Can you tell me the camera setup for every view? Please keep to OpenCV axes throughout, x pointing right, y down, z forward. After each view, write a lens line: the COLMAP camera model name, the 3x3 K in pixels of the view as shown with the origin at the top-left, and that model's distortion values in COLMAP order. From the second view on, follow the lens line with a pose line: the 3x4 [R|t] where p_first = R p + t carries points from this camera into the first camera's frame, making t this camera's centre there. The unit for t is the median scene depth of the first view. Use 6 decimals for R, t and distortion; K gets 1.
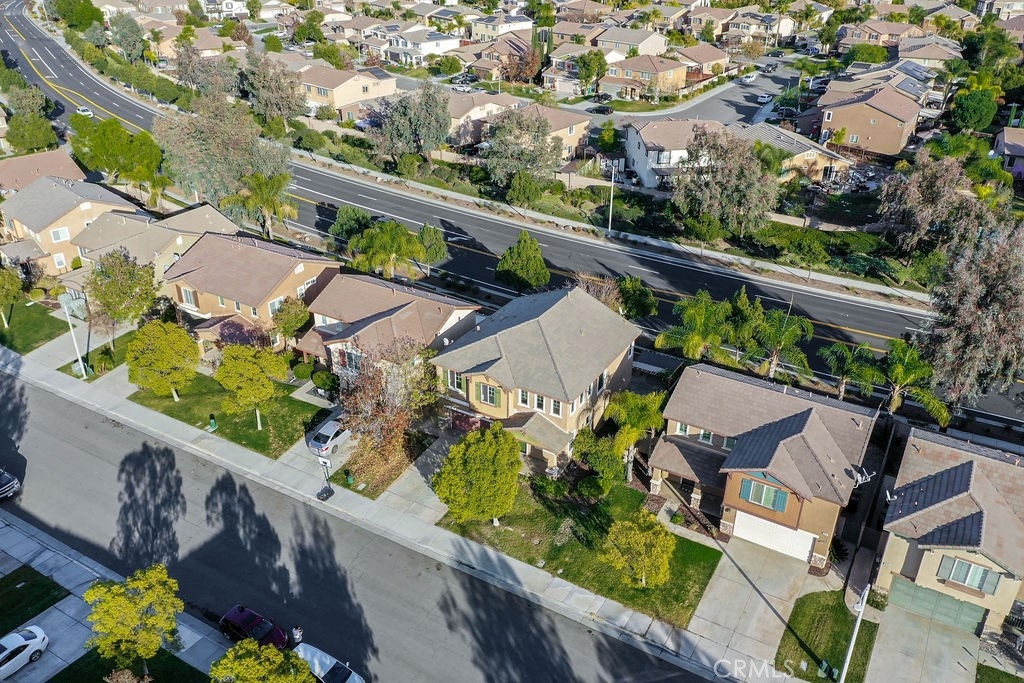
lens RADIAL K [[821.2, 0, 501.9], [0, 821.2, 342.3], [0, 0, 1]] dist [0.000428, 0.006107]
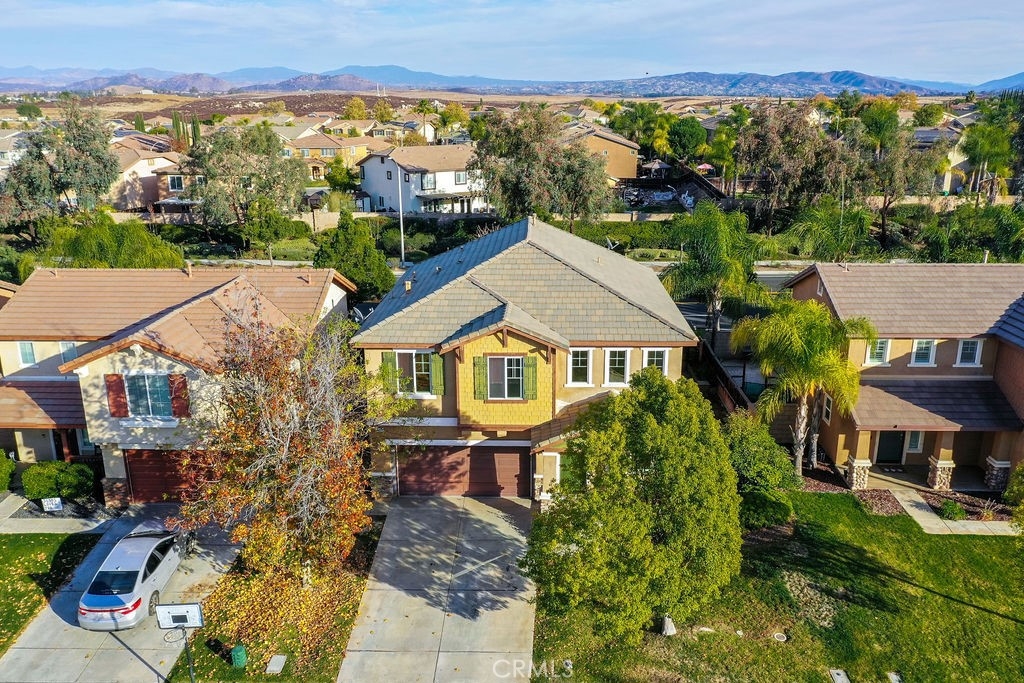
lens RADIAL K [[821.2, 0, 510.6], [0, 821.2, 338.4], [0, 0, 1]] dist [0.000428, 0.006107]
pose [[0.874927, -0.141553, 0.463104, -0.227998], [0.237029, 0.959115, -0.154648, 0.115159], [-0.422279, 0.245075, 0.872708, 0.585479]]
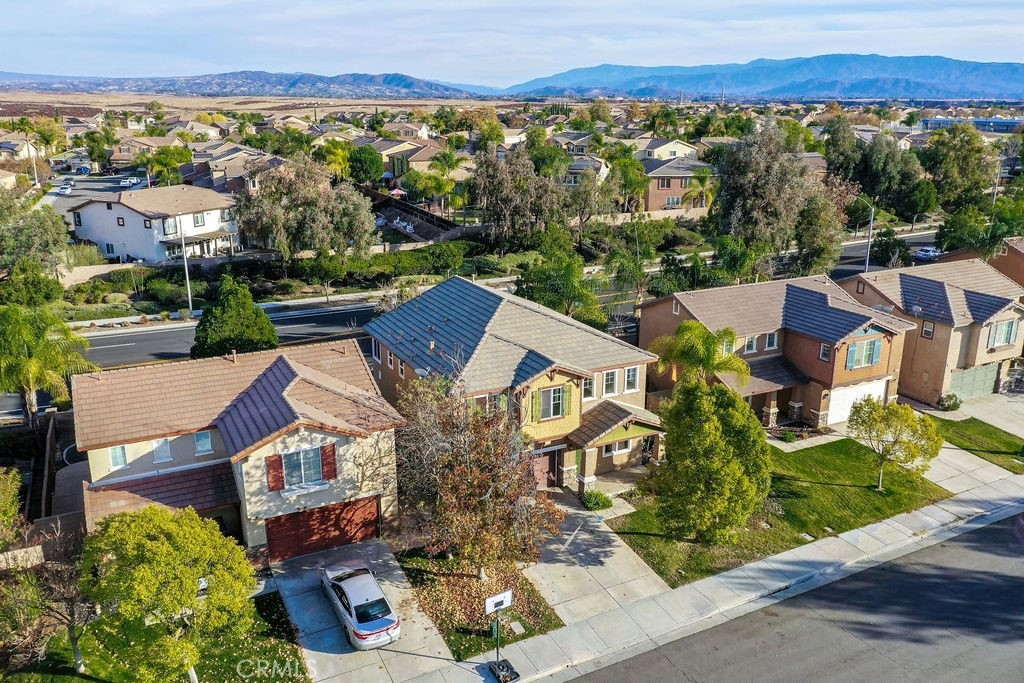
lens RADIAL K [[821.2, 0, 514.6], [0, 821.2, 337.0], [0, 0, 1]] dist [0.000428, 0.006107]
pose [[0.524764, -0.237799, 0.817358, -0.558343], [0.402997, 0.915171, 0.007522, -0.001838], [-0.749811, 0.325446, 0.576081, 0.626861]]
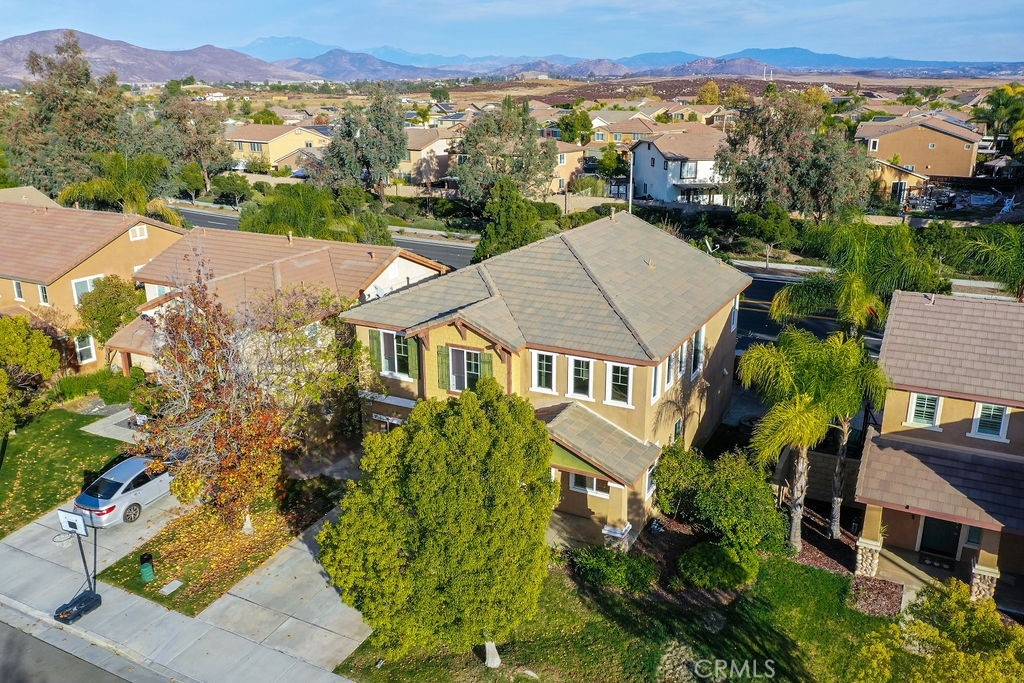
lens RADIAL K [[821.2, 0, 505.6], [0, 821.2, 337.0], [0, 0, 1]] dist [0.000428, 0.006107]
pose [[0.998925, -0.020833, 0.041409, -0.012615], [0.028672, 0.979619, -0.198809, 0.136899], [-0.036423, 0.199783, 0.979163, 0.546236]]
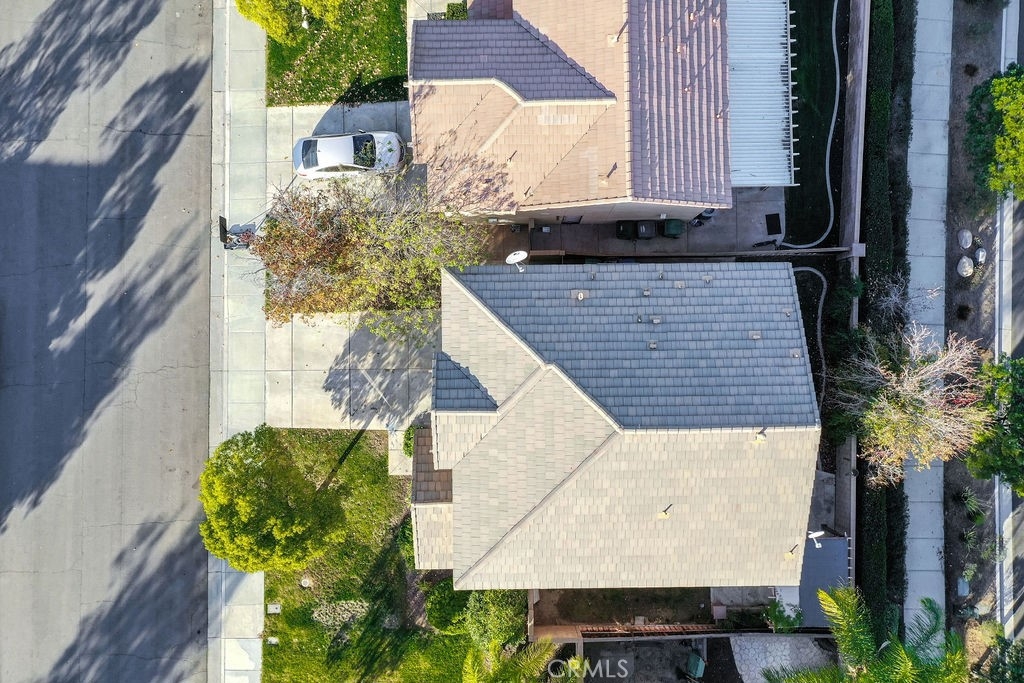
lens RADIAL K [[821.2, 0, 517.6], [0, 821.2, 320.6], [0, 0, 1]] dist [0.000428, 0.006107]
pose [[0.530259, 0.846919, -0.039415, -0.019353], [-0.408055, 0.295683, 0.863749, -0.428758], [0.743180, -0.441927, 0.502378, 0.795668]]
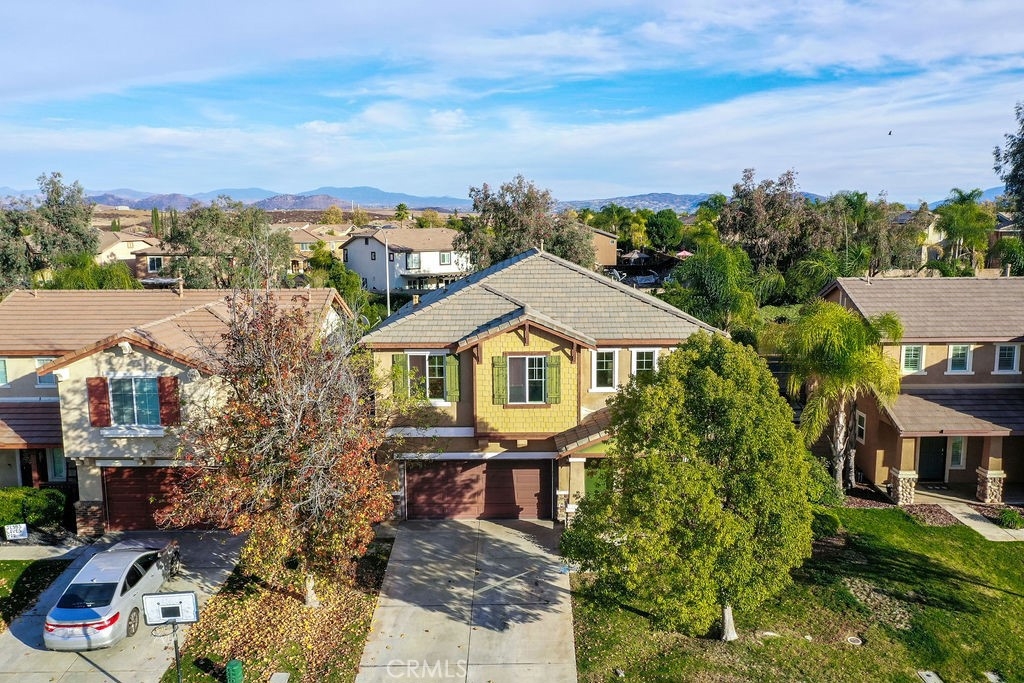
lens RADIAL K [[821.2, 0, 510.7], [0, 821.2, 337.3], [0, 0, 1]] dist [0.000428, 0.006107]
pose [[0.856816, -0.079892, 0.509395, -0.243562], [0.252185, 0.926630, -0.278853, 0.161895], [-0.449743, 0.367387, 0.814099, 0.642995]]
